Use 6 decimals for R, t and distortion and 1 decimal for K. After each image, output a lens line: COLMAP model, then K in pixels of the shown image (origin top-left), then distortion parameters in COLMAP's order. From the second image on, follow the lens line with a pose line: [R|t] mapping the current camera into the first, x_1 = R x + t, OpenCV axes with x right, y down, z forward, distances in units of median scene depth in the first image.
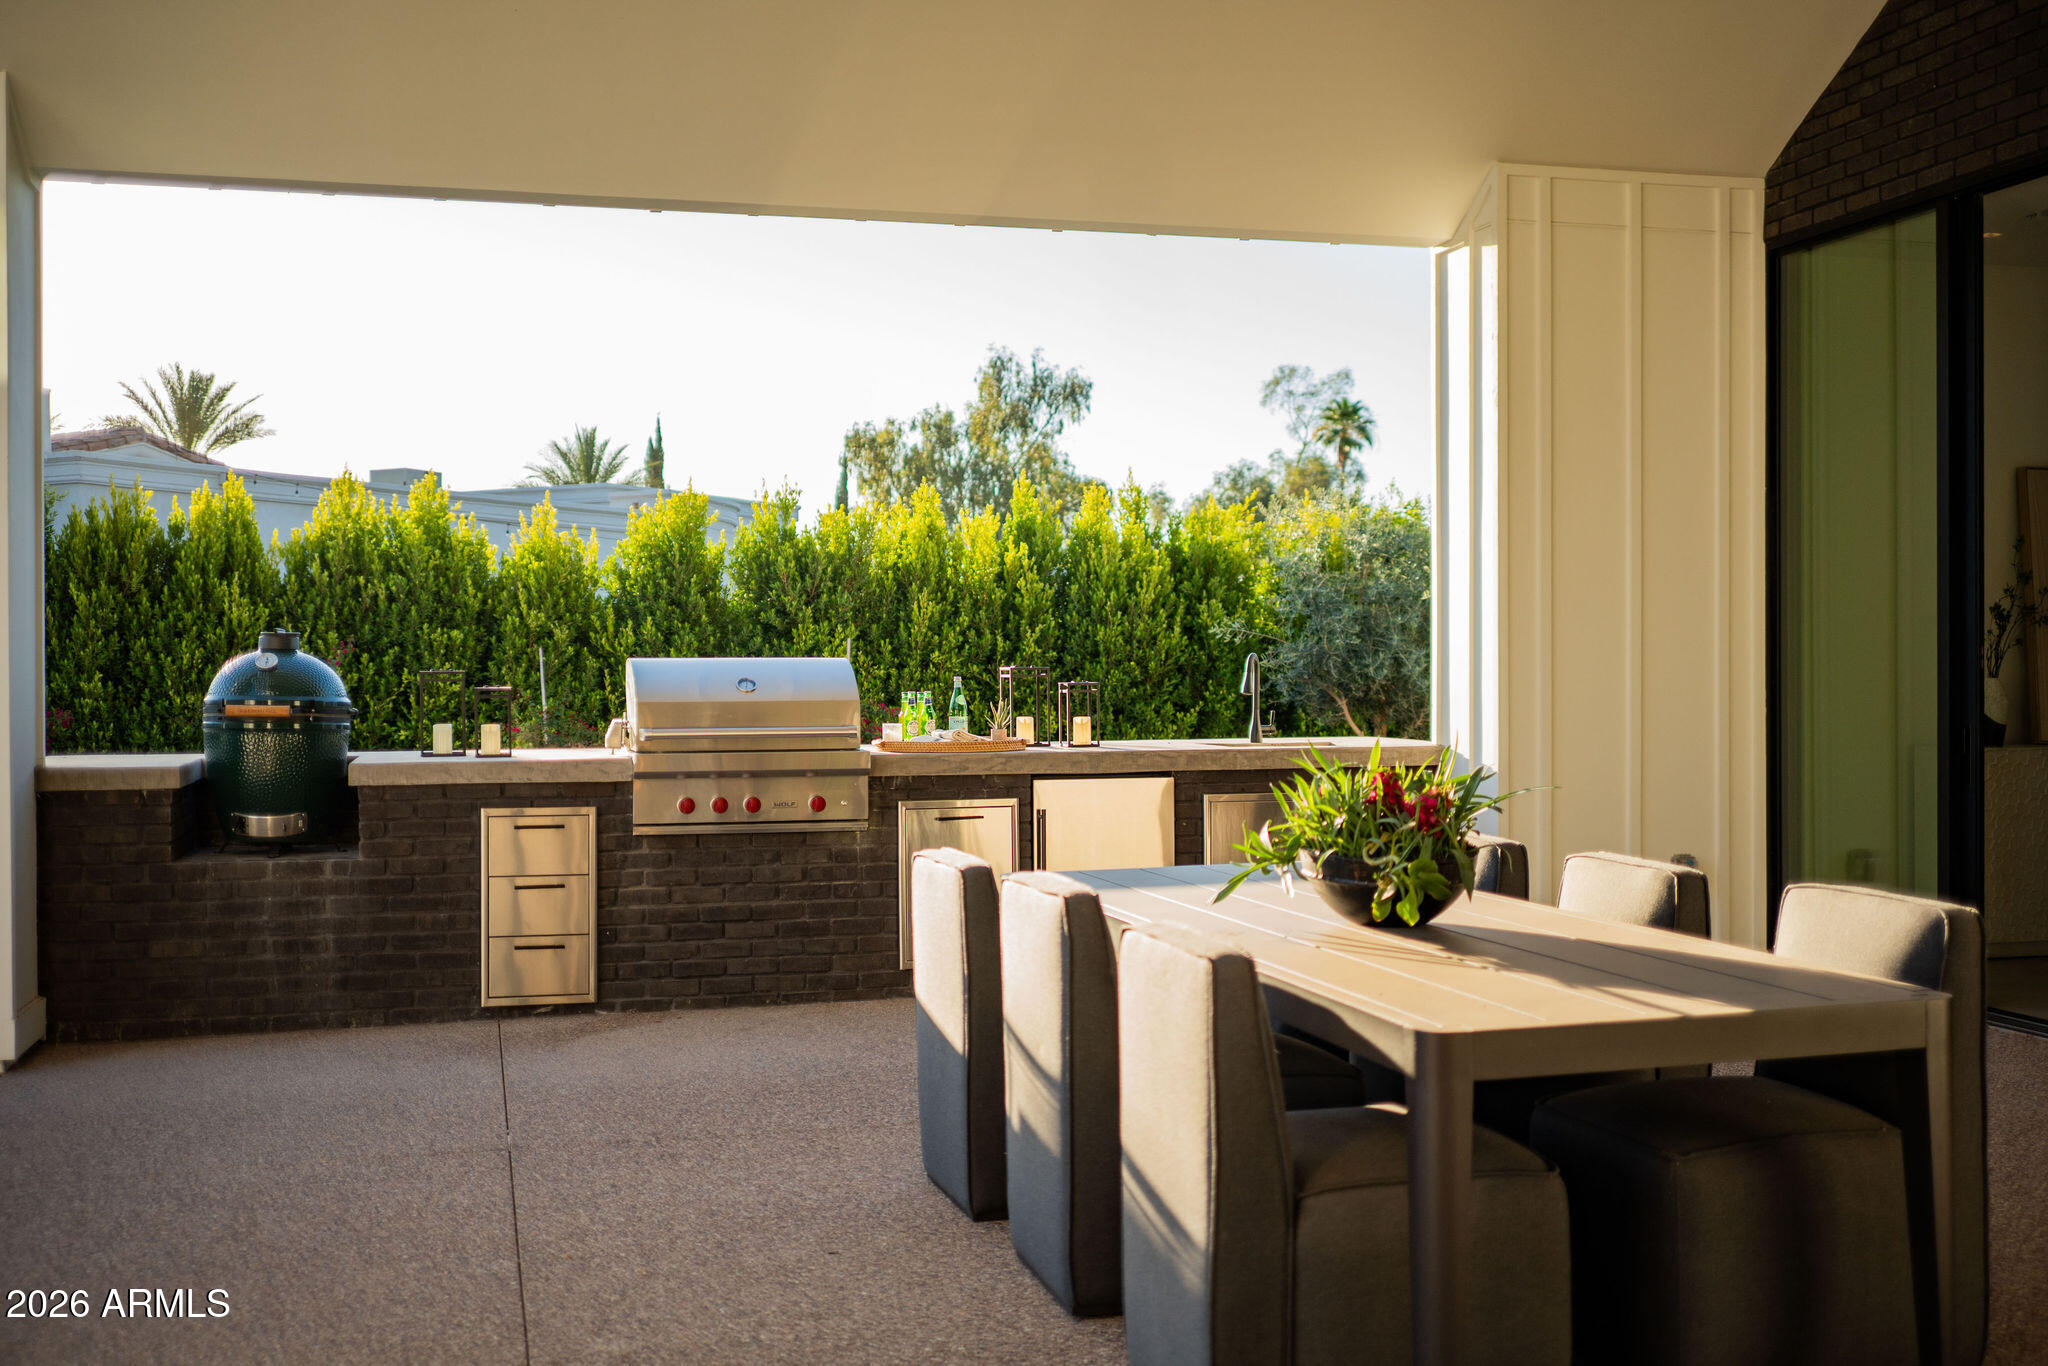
lens RADIAL K [[2100.9, 0, 1024.0], [0, 2100.9, 683.0], [0, 0, 1]] dist [0.010869, -0.009497]
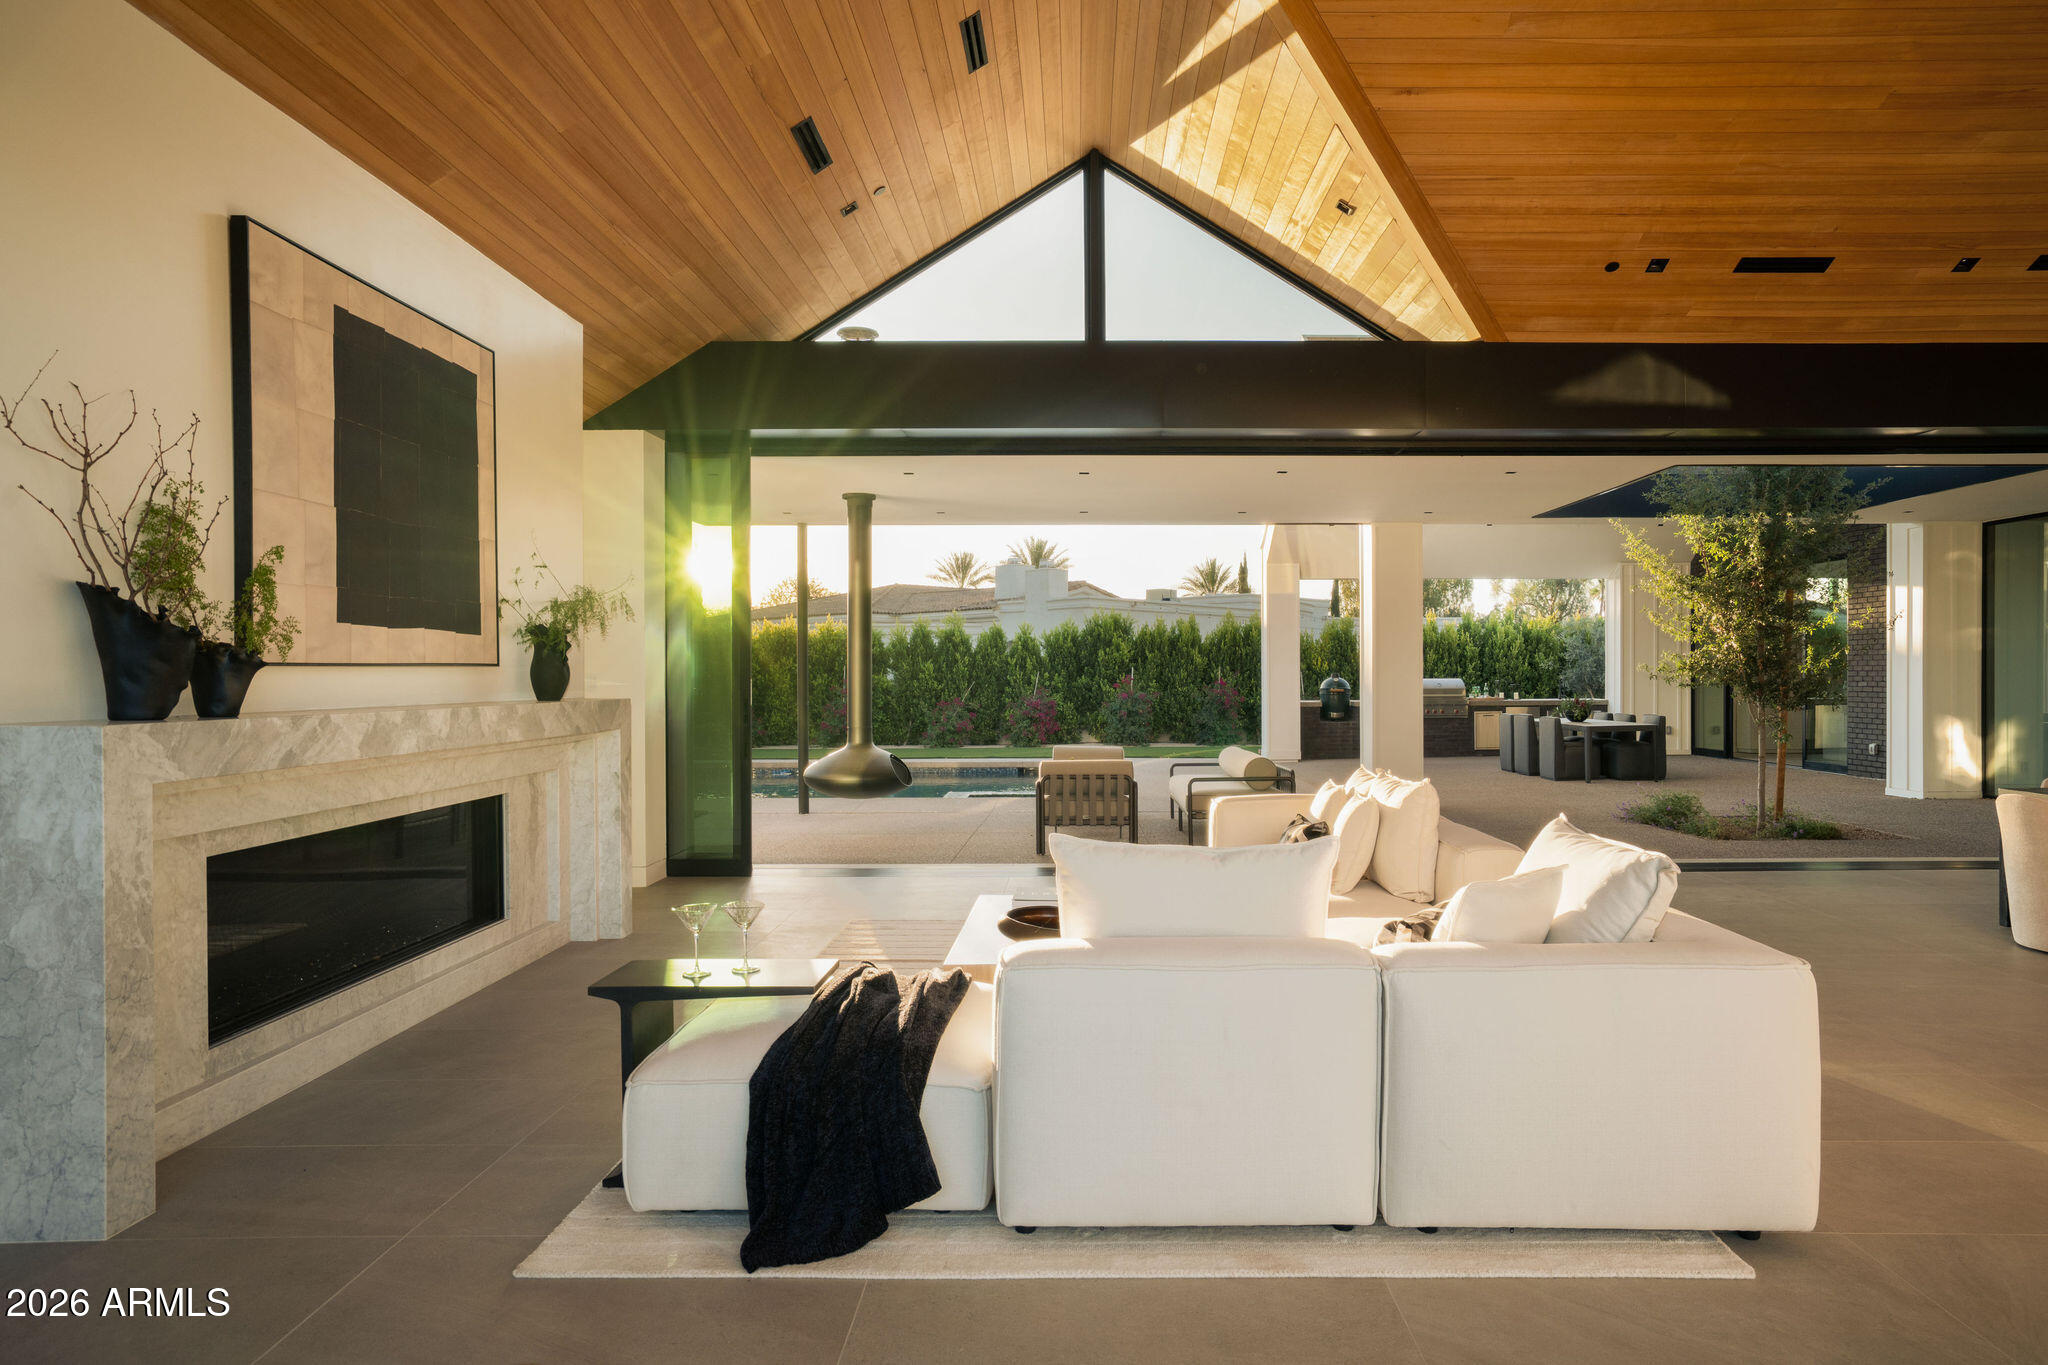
lens RADIAL K [[1223.9, 0, 1089.9], [0, 1223.9, 678.0], [0, 0, 1]] dist [-0.000459, 0.002983]
pose [[0.968661, -0.001295, -0.248382, -0.086586], [0.000538, 0.999995, -0.003116, -0.002348], [0.248385, 0.002885, 0.968657, -0.715495]]
